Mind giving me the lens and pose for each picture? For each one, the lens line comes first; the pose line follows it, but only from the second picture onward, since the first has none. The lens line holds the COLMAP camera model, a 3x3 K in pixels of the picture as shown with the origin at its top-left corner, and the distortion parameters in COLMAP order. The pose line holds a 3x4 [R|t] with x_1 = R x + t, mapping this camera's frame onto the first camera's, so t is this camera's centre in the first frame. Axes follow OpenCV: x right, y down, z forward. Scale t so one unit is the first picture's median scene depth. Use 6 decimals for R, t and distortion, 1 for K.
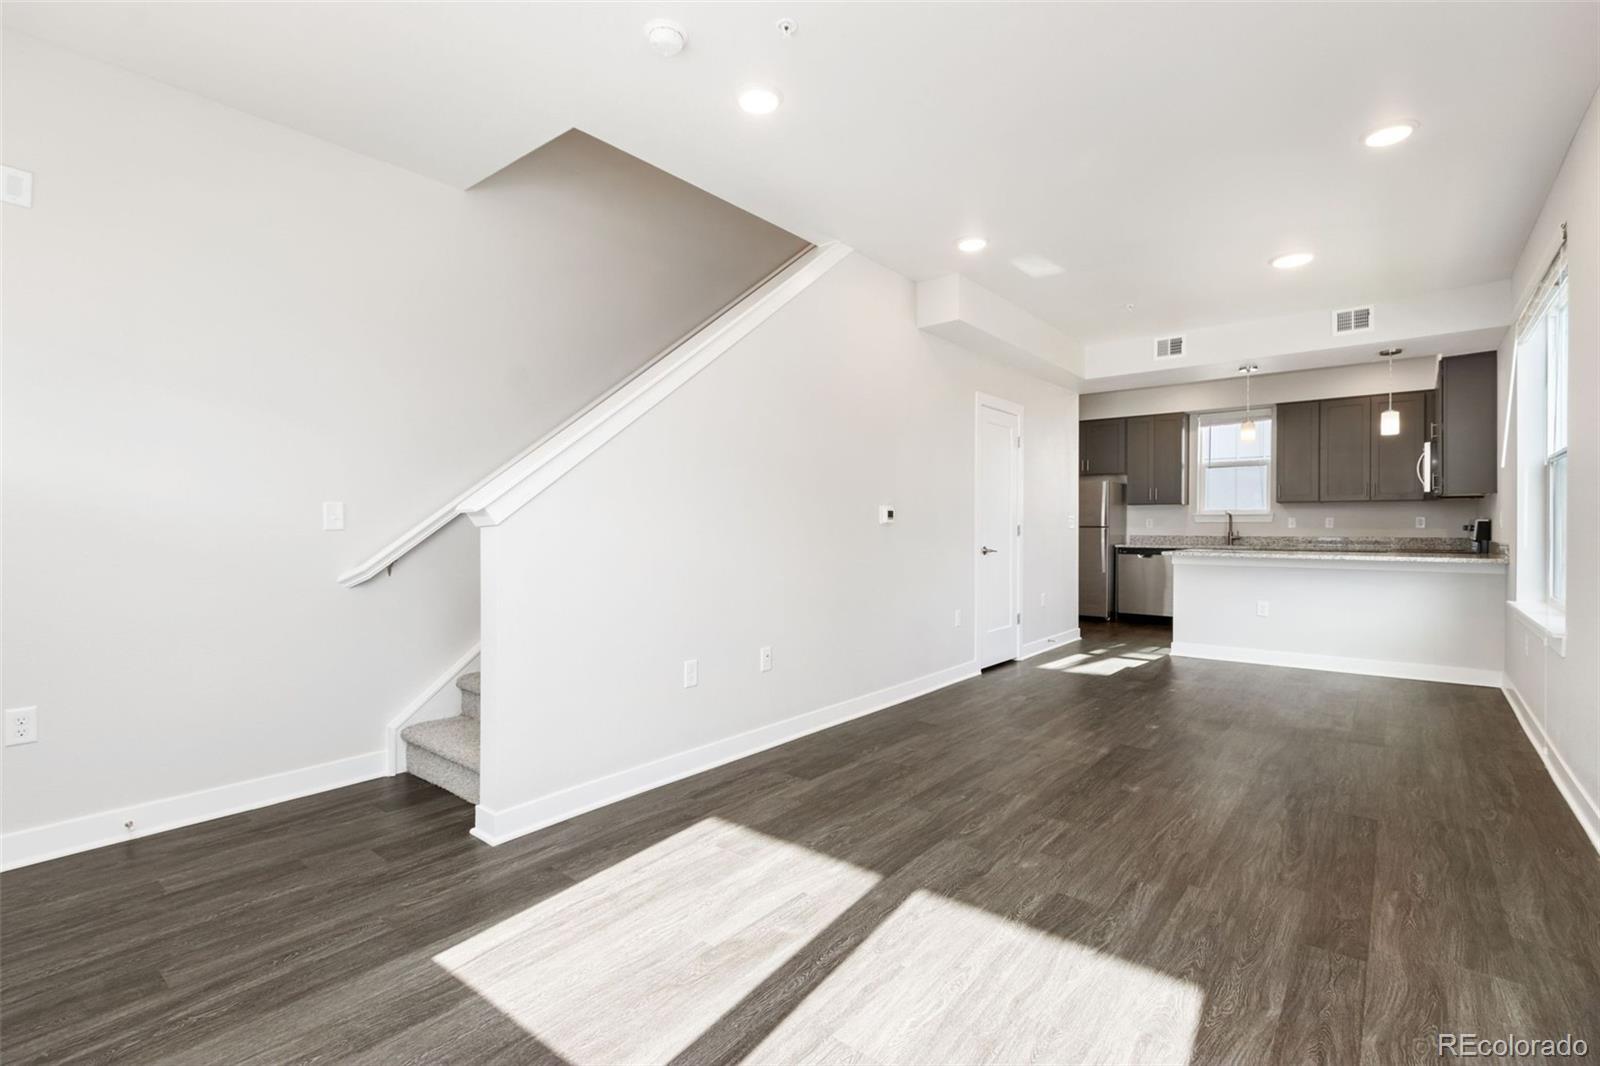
lens RADIAL K [[739.5, 0, 789.7], [0, 739.5, 524.8], [0, 0, 1]] dist [0.003875, -0.001146]
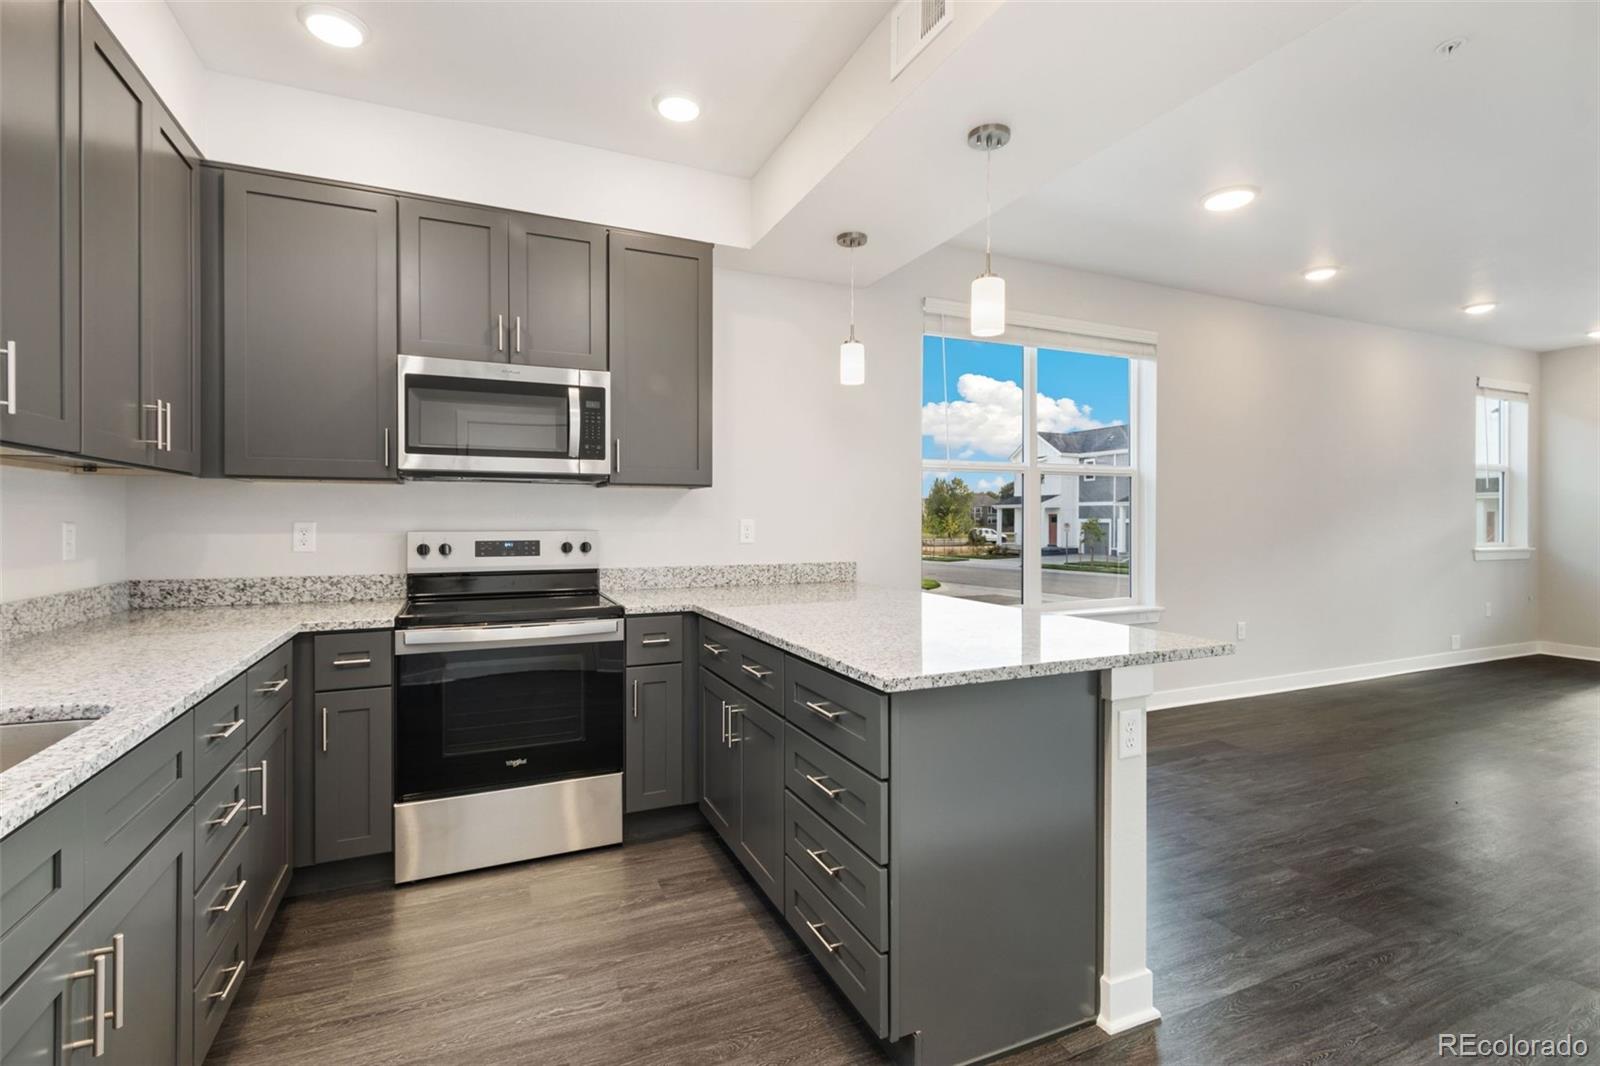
lens RADIAL K [[739.5, 0, 787.2], [0, 739.5, 529.0], [0, 0, 1]] dist [0.003875, -0.001146]
pose [[-0.896160, -0.010817, 0.443600, 0.411953], [-0.004512, 0.999873, 0.015266, -0.012635], [-0.443709, 0.011679, -0.896095, 1.059110]]
